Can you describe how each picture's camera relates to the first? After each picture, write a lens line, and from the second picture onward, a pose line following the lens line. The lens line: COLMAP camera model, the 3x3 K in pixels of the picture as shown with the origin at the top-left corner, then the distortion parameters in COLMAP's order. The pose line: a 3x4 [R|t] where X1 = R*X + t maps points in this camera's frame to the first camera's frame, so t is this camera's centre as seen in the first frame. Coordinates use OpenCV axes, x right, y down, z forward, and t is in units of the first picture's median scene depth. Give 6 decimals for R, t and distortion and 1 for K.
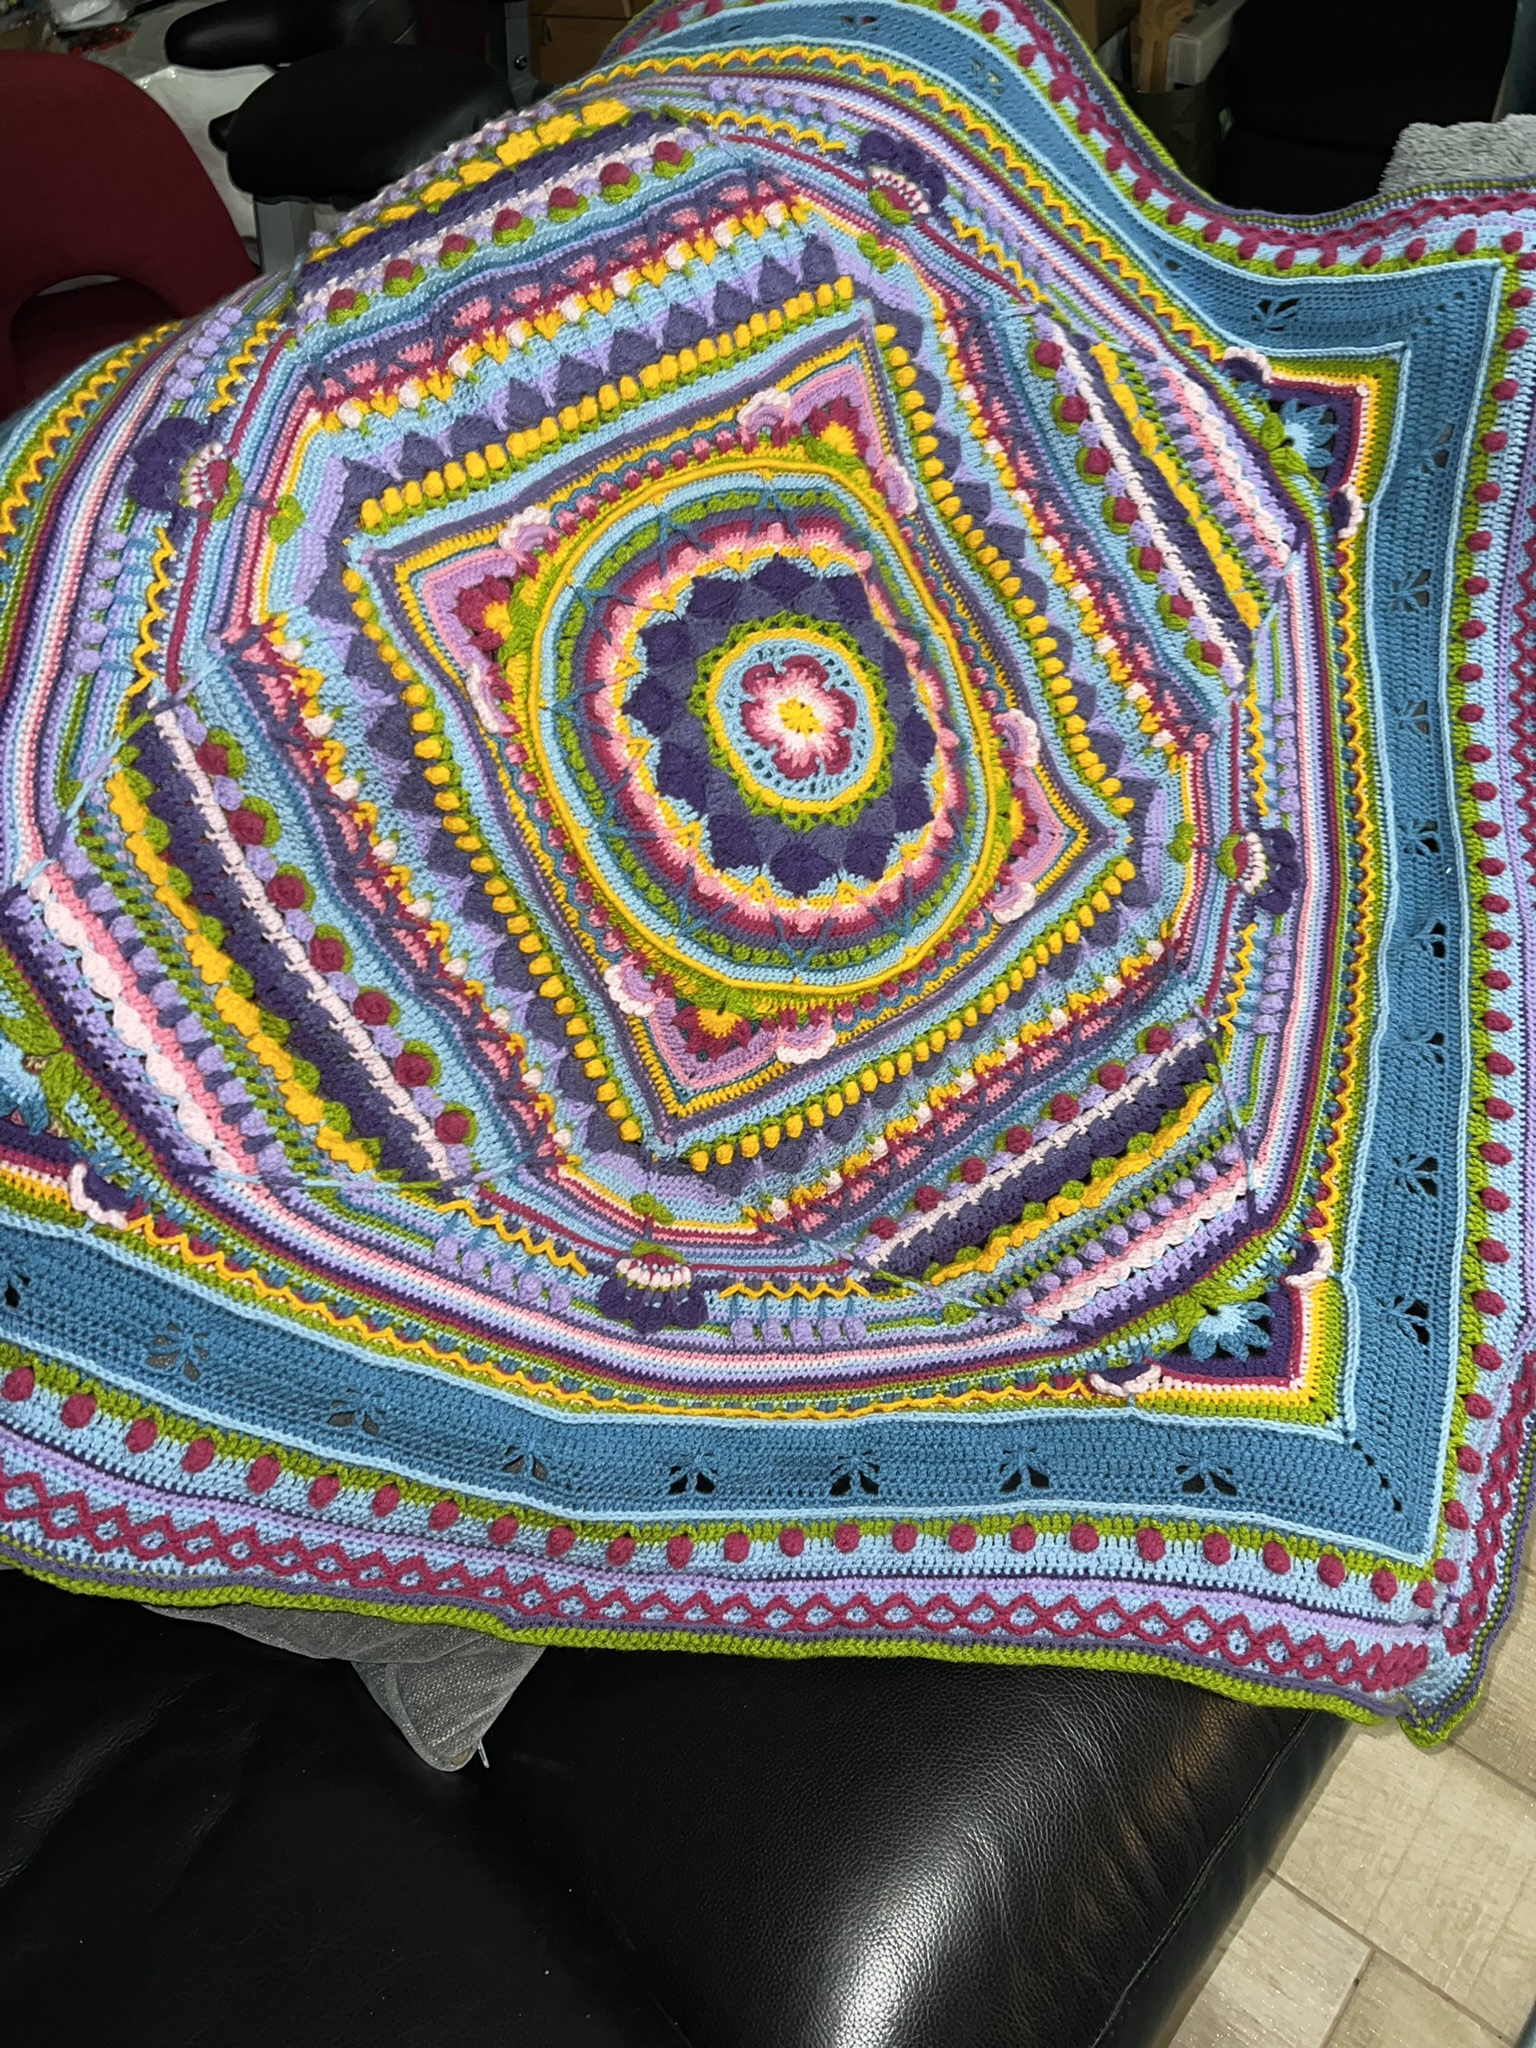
lens RADIAL K [[1550.9, 0, 770.1], [0, 1550.9, 1017.7], [0, 0, 1]] dist [0.058295, 0.001627]
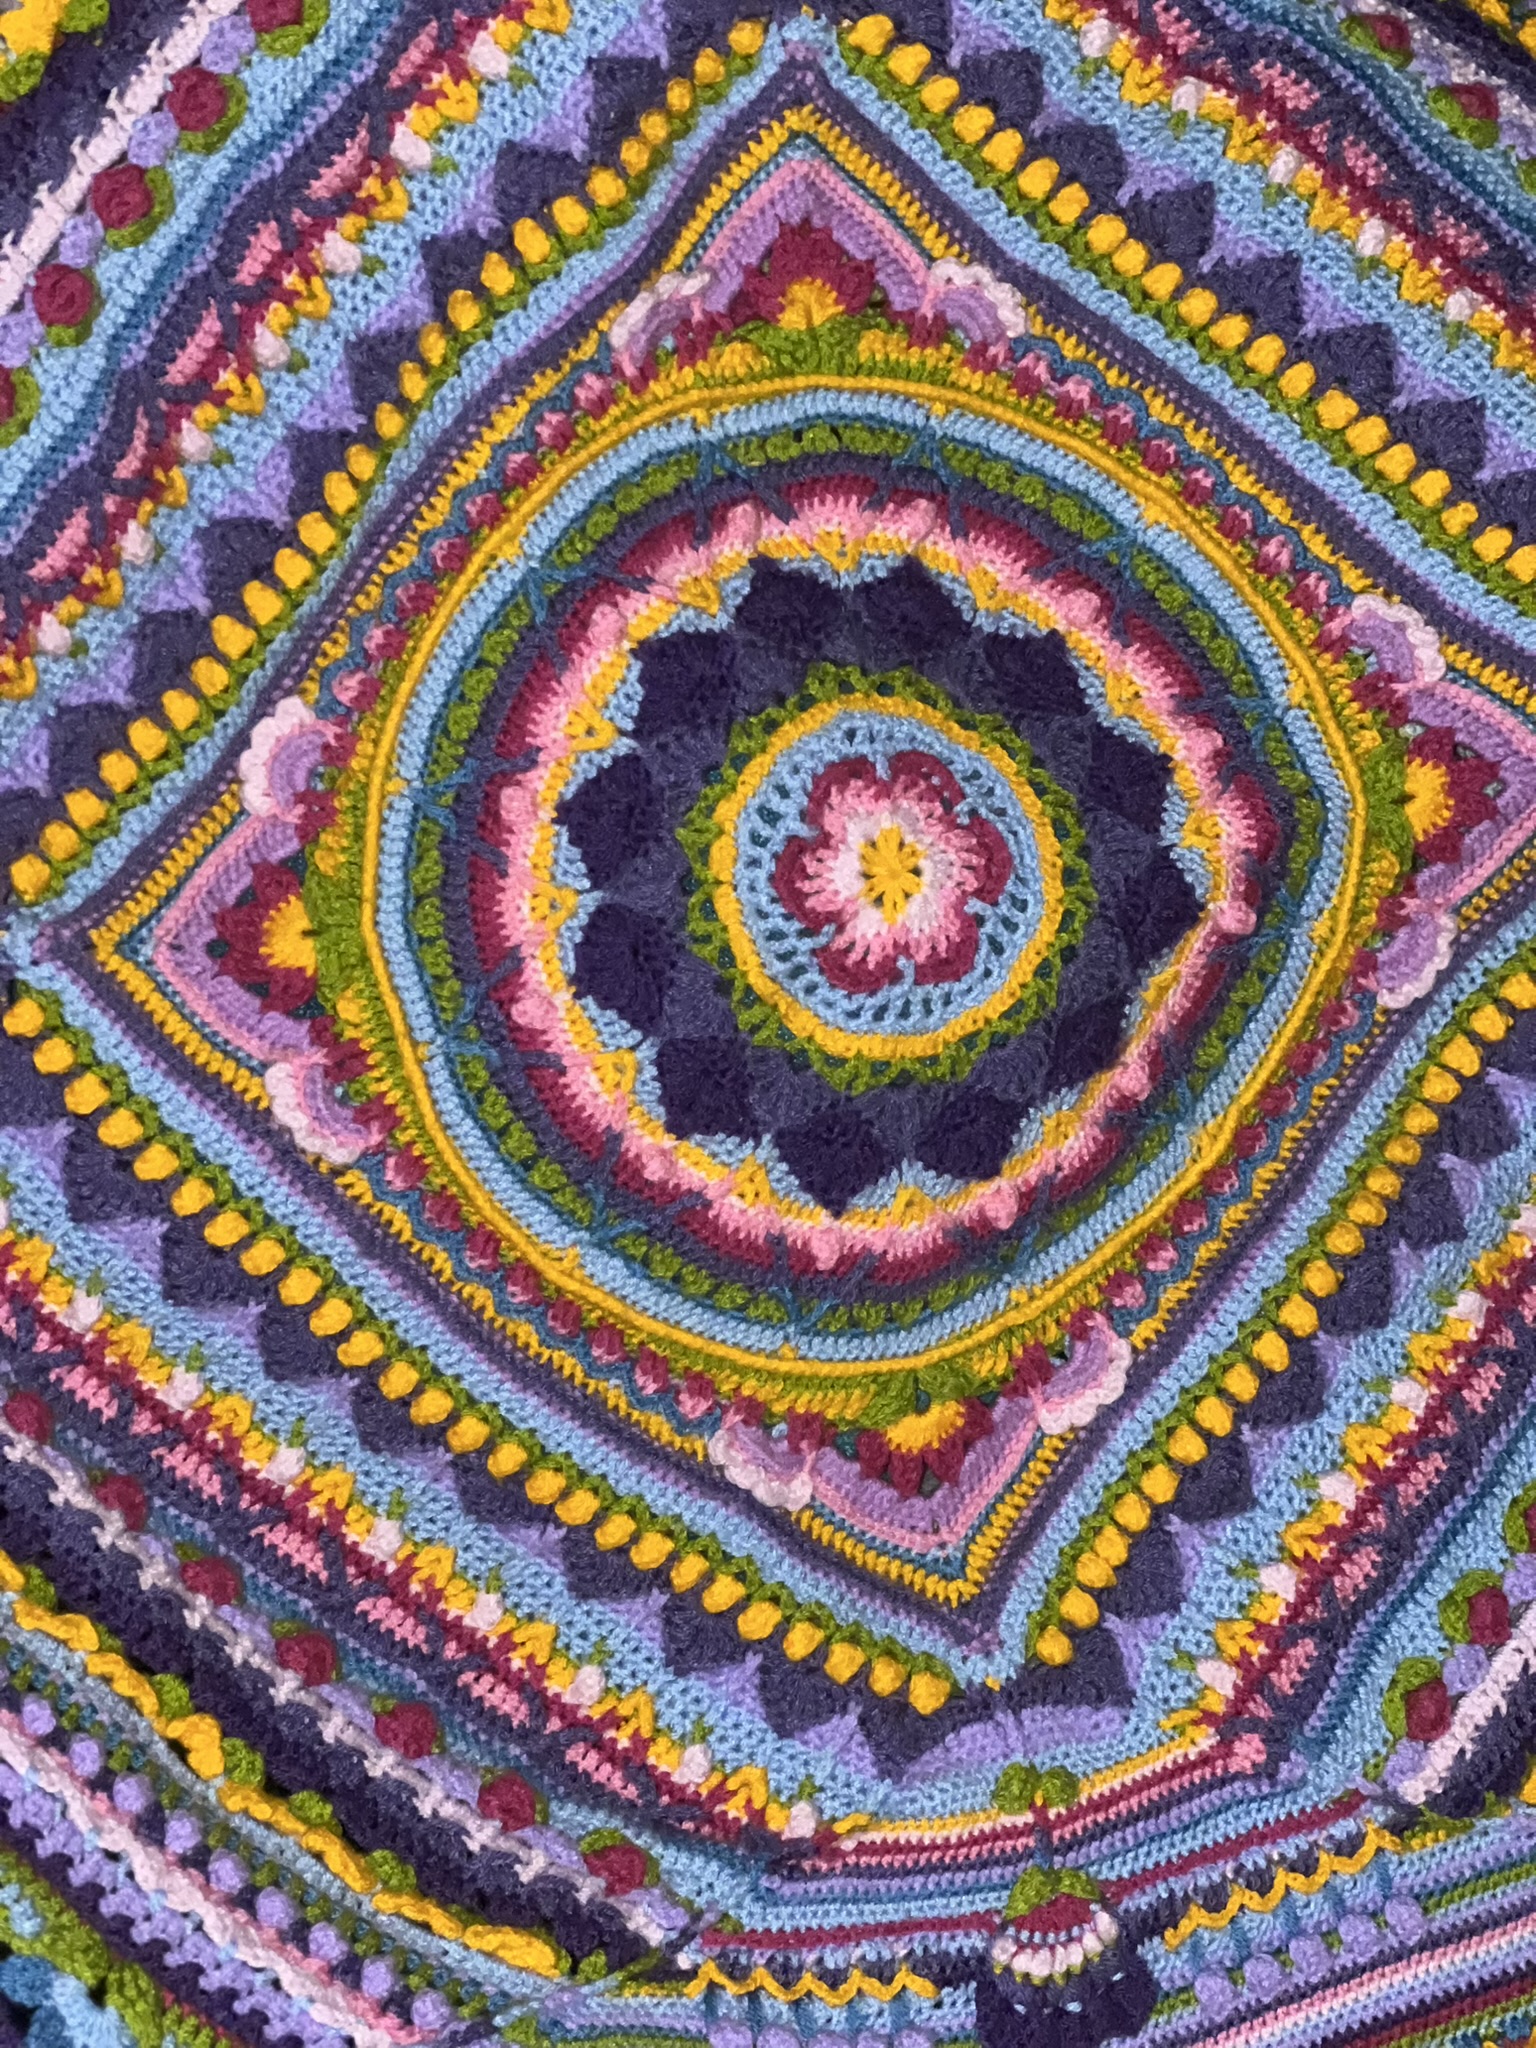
lens RADIAL K [[4624.8, 0, 770.0], [0, 4624.8, 1022.0], [0, 0, 1]] dist [0.273333, 0.000000]
pose [[0.403104, 0.859091, -0.315387, 0.545081], [-0.914771, 0.368286, -0.166009, 0.123670], [-0.026465, 0.355426, 0.934330, -0.447452]]
